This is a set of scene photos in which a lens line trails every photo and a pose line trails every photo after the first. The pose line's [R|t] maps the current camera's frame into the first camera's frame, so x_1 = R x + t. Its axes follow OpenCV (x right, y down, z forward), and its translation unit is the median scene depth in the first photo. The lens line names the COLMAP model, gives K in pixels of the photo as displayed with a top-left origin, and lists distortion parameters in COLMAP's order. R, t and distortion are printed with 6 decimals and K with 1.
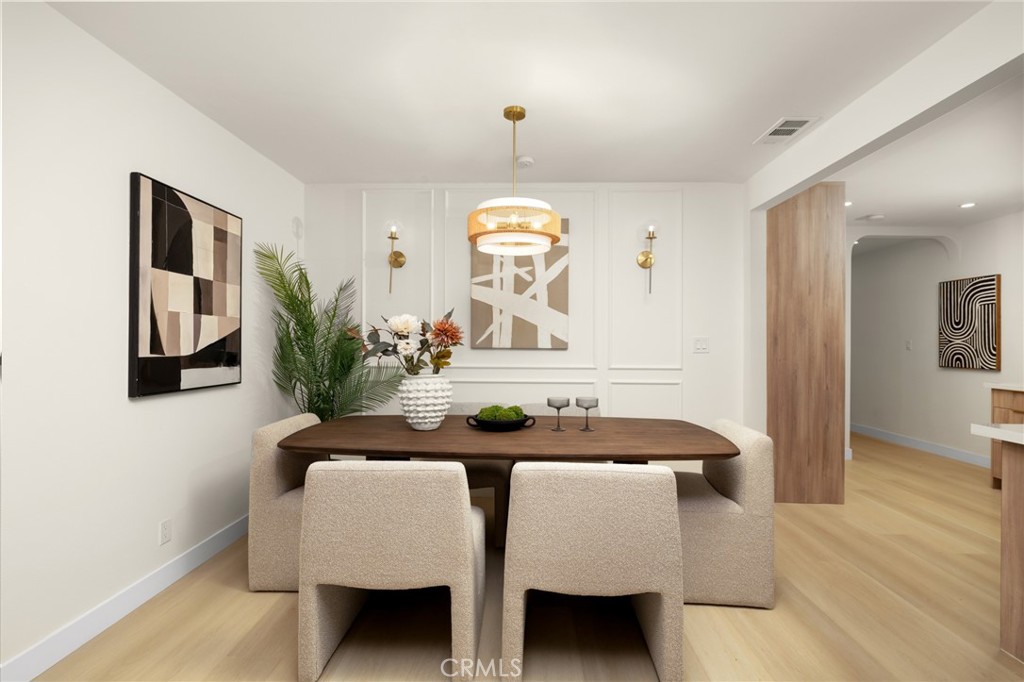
lens RADIAL K [[463.5, 0, 513.0], [0, 463.5, 341.1], [0, 0, 1]] dist [-0.001175, -0.001665]
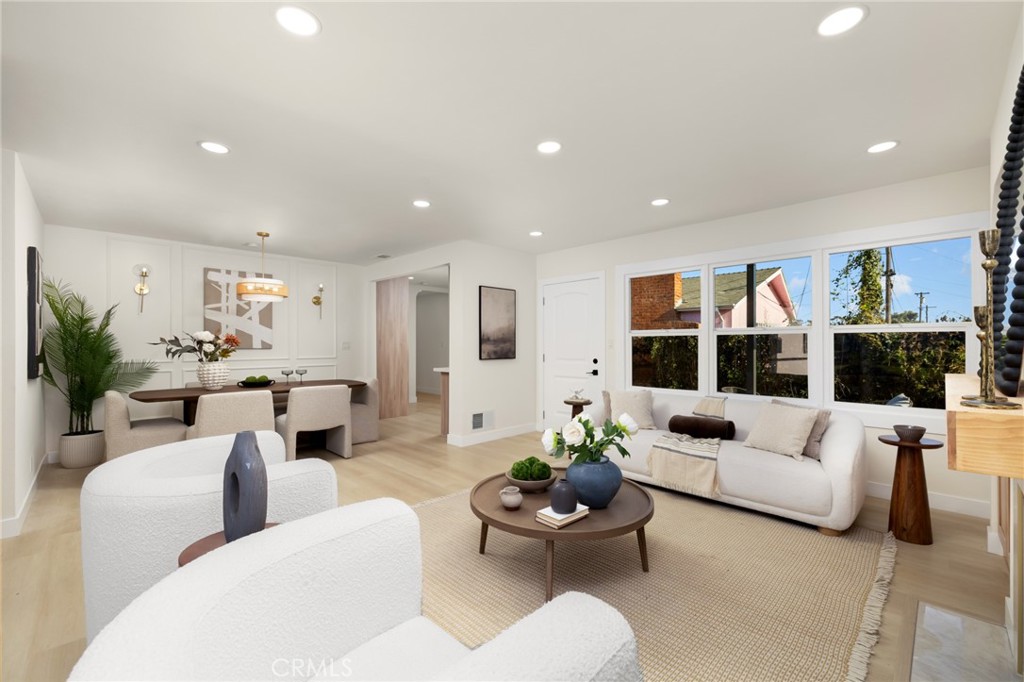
lens RADIAL K [[434.7, 0, 515.8], [0, 434.7, 342.8], [0, 0, 1]] dist [0.006794, -0.000417]
pose [[0.695412, -0.007117, 0.718576, -0.550675], [0.006388, 0.999973, 0.003722, -0.006166], [-0.718583, 0.002002, 0.695438, -1.052534]]
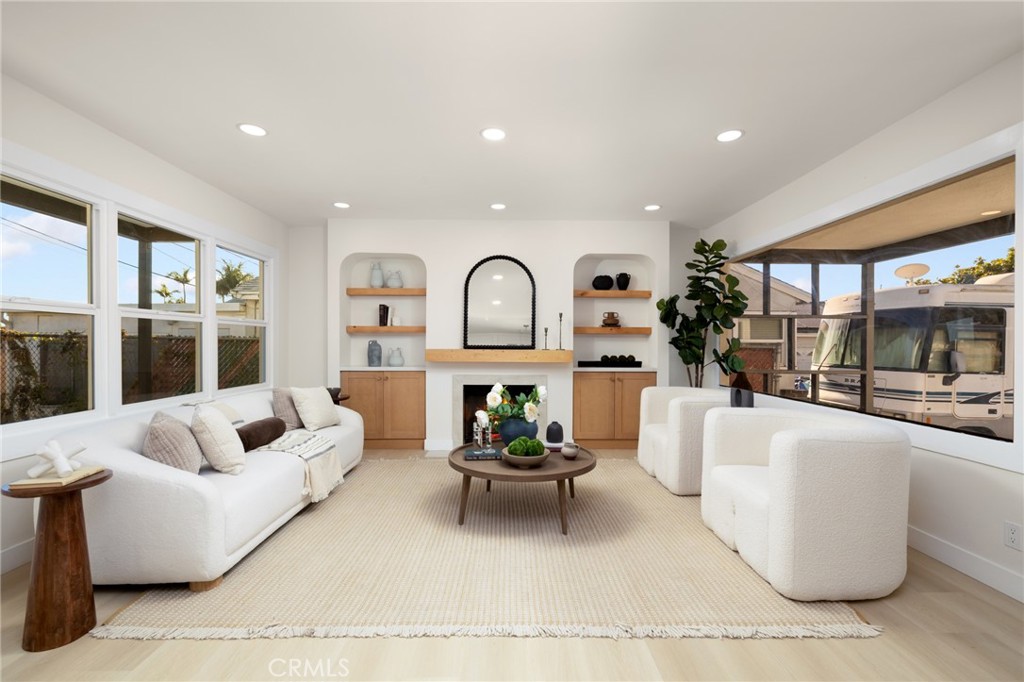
lens RADIAL K [[442.2, 0, 515.2], [0, 442.2, 341.5], [0, 0, 1]] dist [0.001918, 0.000619]
pose [[-0.999095, -0.012653, -0.040597, 0.204631], [-0.012503, 0.999914, -0.003967, 0.027564], [0.040644, -0.003455, -0.999168, 0.585362]]
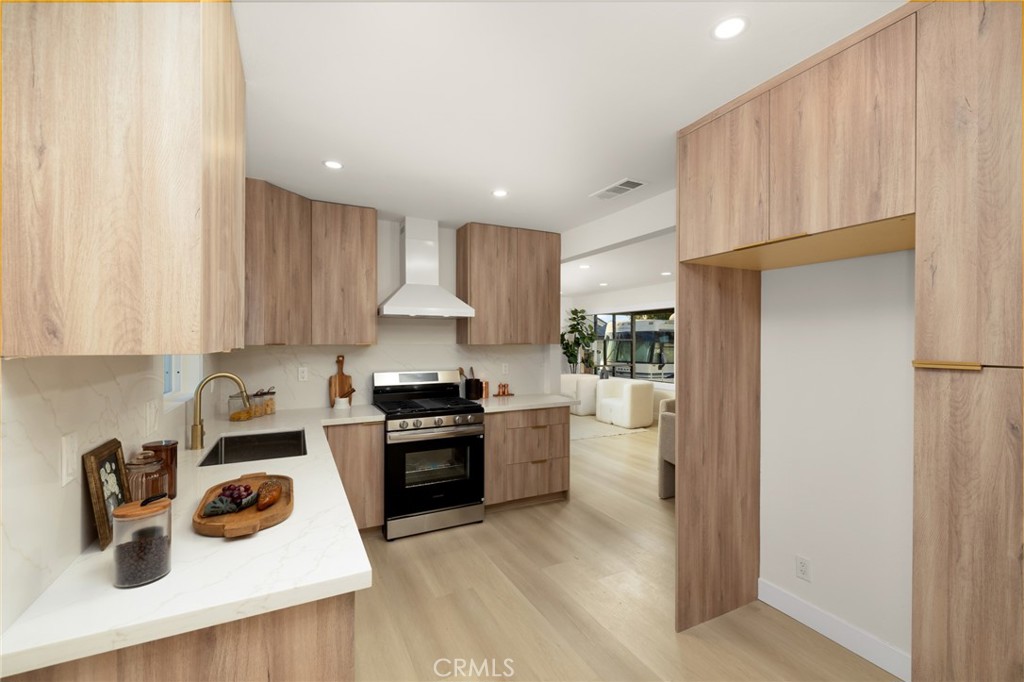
lens RADIAL K [[434.7, 0, 511.4], [0, 434.7, 340.7], [0, 0, 1]] dist [0.006794, -0.000417]
pose [[-0.883366, -0.007562, -0.468623, 1.514372], [-0.005437, 0.999968, -0.005887, -0.061531], [0.468653, -0.002653, -0.883378, 1.797034]]
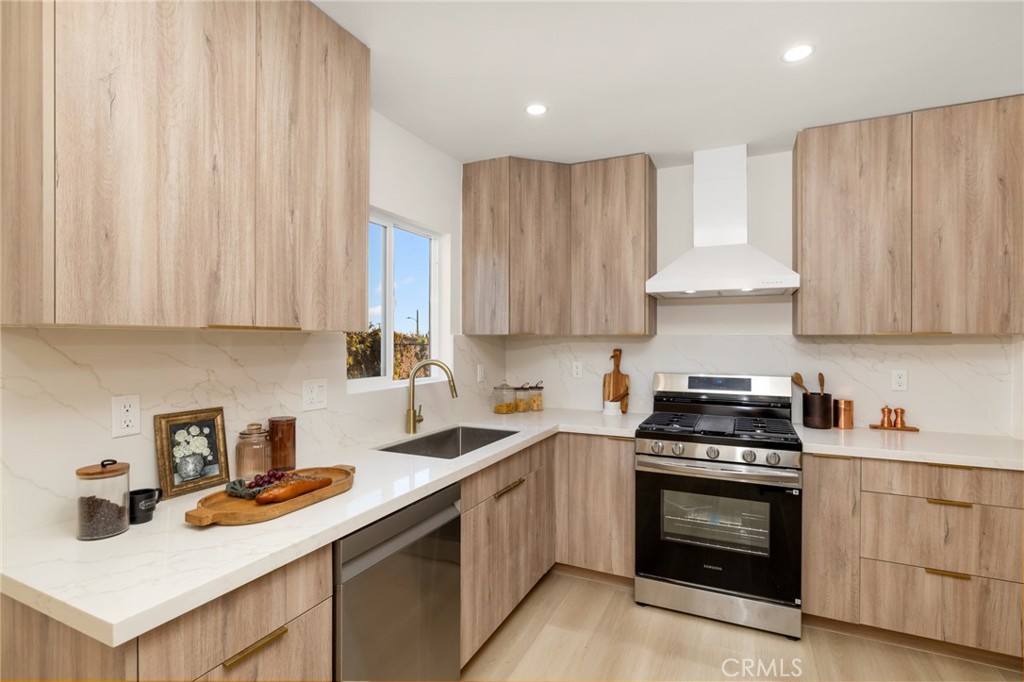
lens RADIAL K [[489.6, 0, 514.2], [0, 489.6, 341.7], [0, 0, 1]] dist [0.000257, -0.002243]
pose [[-0.914135, -0.010327, 0.405279, 1.114898], [-0.009419, 0.999947, 0.004234, -0.042796], [-0.405301, 0.000054, -0.914183, 1.591070]]
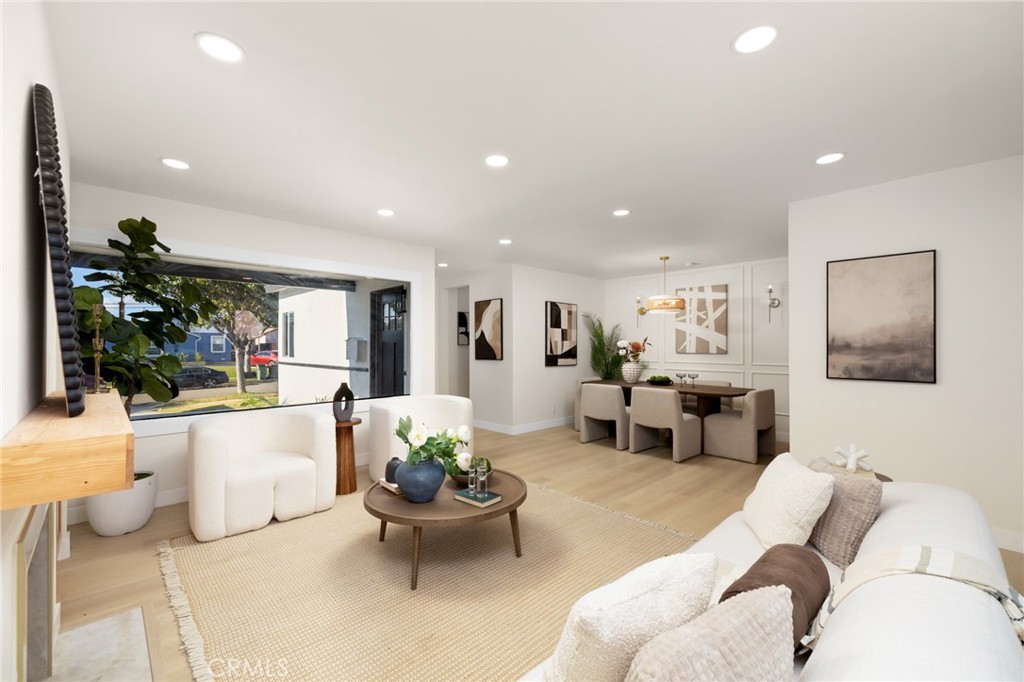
lens RADIAL K [[442.2, 0, 517.3], [0, 442.2, 333.9], [0, 0, 1]] dist [0.001918, 0.000619]
pose [[0.723662, -0.022611, -0.689784, 0.954684], [0.002737, 0.999549, -0.029894, -0.015833], [0.690149, 0.019745, 0.723398, -1.126908]]
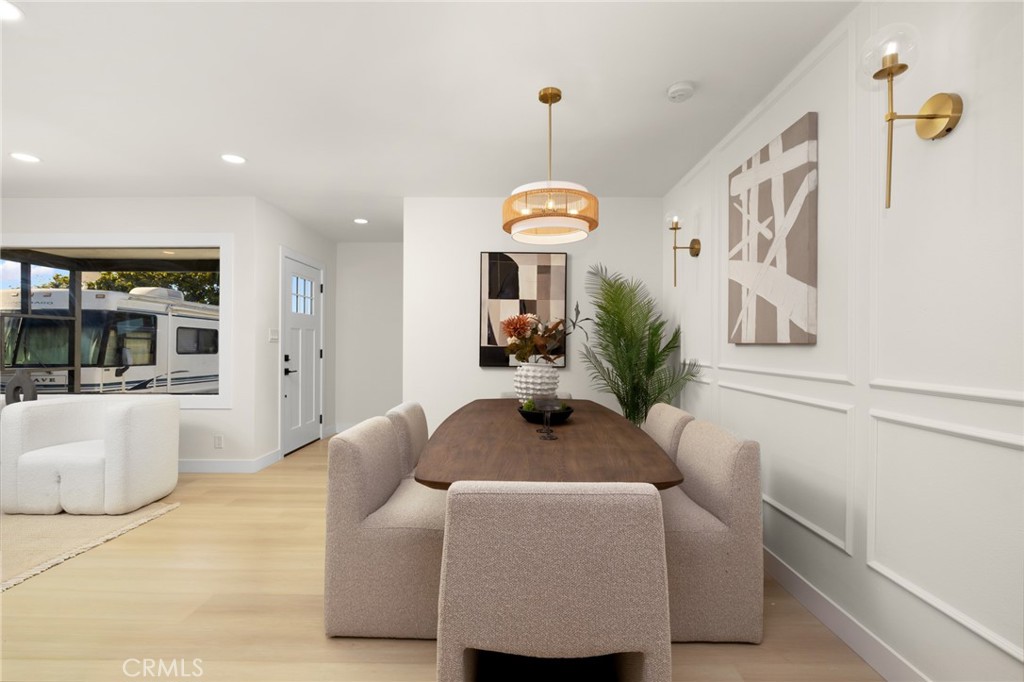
lens RADIAL K [[463.3, 0, 524.9], [0, 463.3, 349.7], [0, 0, 1]] dist [-0.026123, 0.000480]
pose [[0.038272, 0.009029, -0.999227, 0.852419], [-0.000105, 0.999959, 0.009032, 0.023600], [0.999267, -0.000241, 0.038271, 0.817858]]
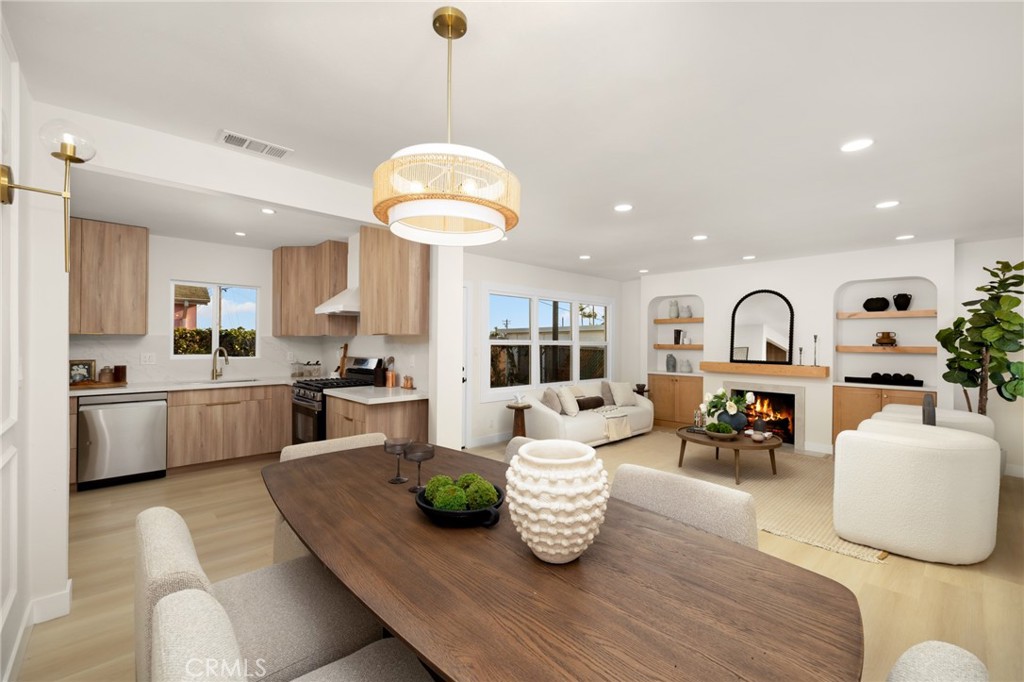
lens RADIAL K [[427.0, 0, 514.0], [0, 427.0, 340.6], [0, 0, 1]] dist [0.004214, -0.001446]
pose [[-0.702598, -0.009545, 0.711523, -0.440898], [-0.012598, 0.999920, 0.000974, -0.047611], [-0.711475, -0.008279, -0.702663, 1.212912]]
